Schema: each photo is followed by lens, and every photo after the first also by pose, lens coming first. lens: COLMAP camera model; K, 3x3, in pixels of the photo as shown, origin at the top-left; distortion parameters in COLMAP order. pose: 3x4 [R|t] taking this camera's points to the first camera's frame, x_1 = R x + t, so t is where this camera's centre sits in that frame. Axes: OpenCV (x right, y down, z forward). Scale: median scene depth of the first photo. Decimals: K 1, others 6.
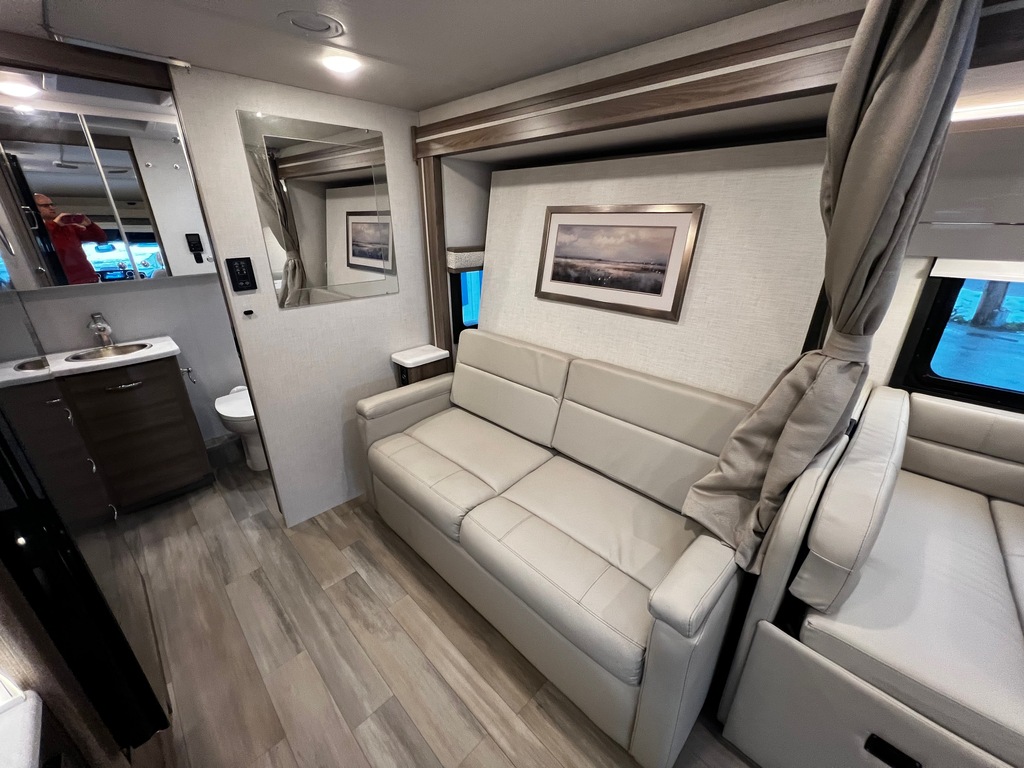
lens RADIAL K [[405.4, 0, 512.0], [0, 405.4, 384.0], [0, 0, 1]] dist [-0.001006, -0.000207]
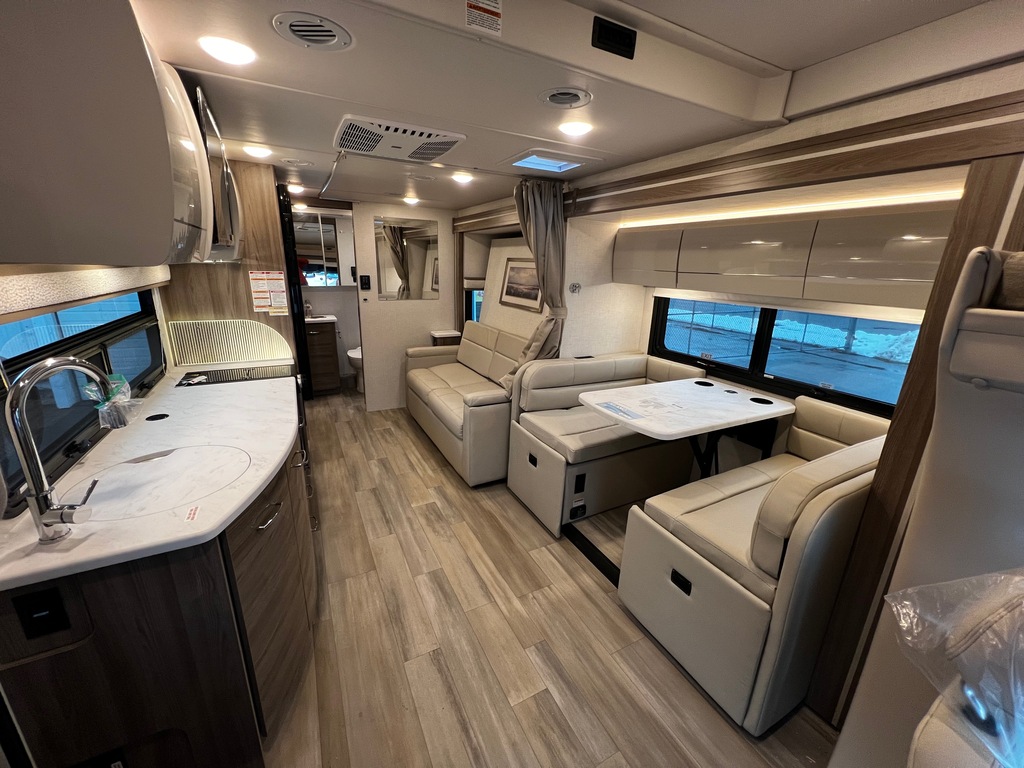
lens RADIAL K [[405.4, 0, 512.0], [0, 405.4, 384.0], [0, 0, 1]] dist [-0.001006, -0.000207]
pose [[0.954352, 0.113553, -0.276256, 0.701064], [-0.141956, 0.986215, -0.085024, 0.317052], [0.262793, 0.120359, 0.957316, -0.772345]]
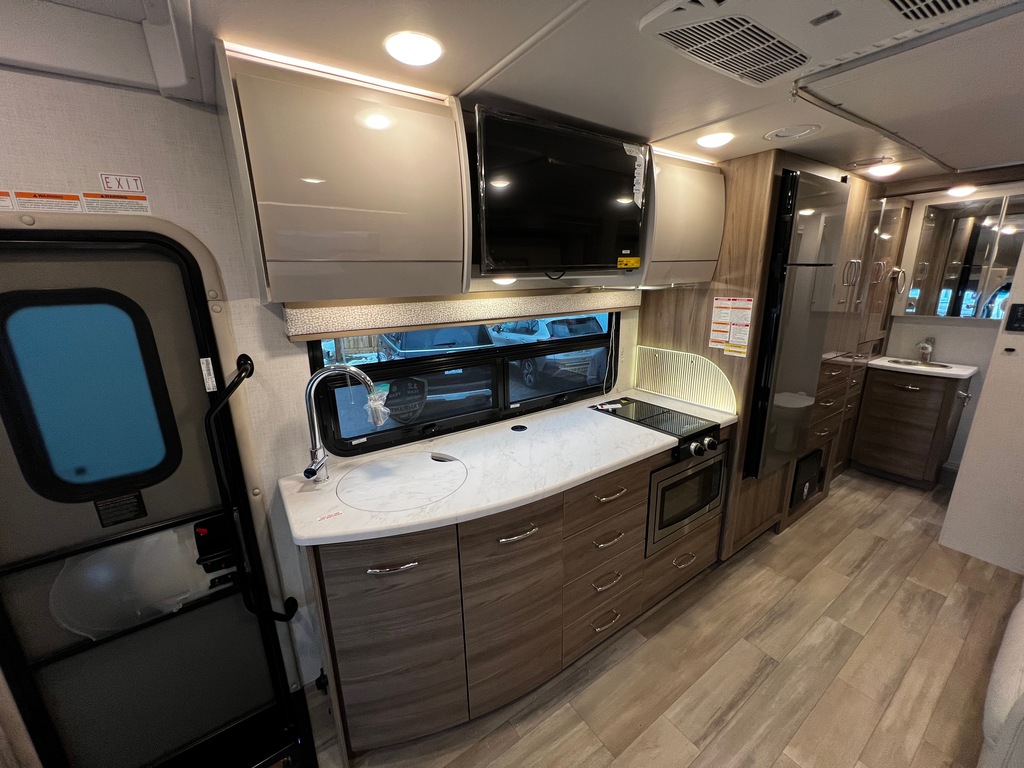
lens RADIAL K [[410.4, 0, 513.5], [0, 410.4, 383.1], [0, 0, 1]] dist [-0.000844, 0.000084]
pose [[-0.182507, 0.250661, -0.950716, 0.654513], [-0.355162, 0.884857, 0.301476, 0.050935], [0.916816, 0.392680, -0.072467, -0.153375]]
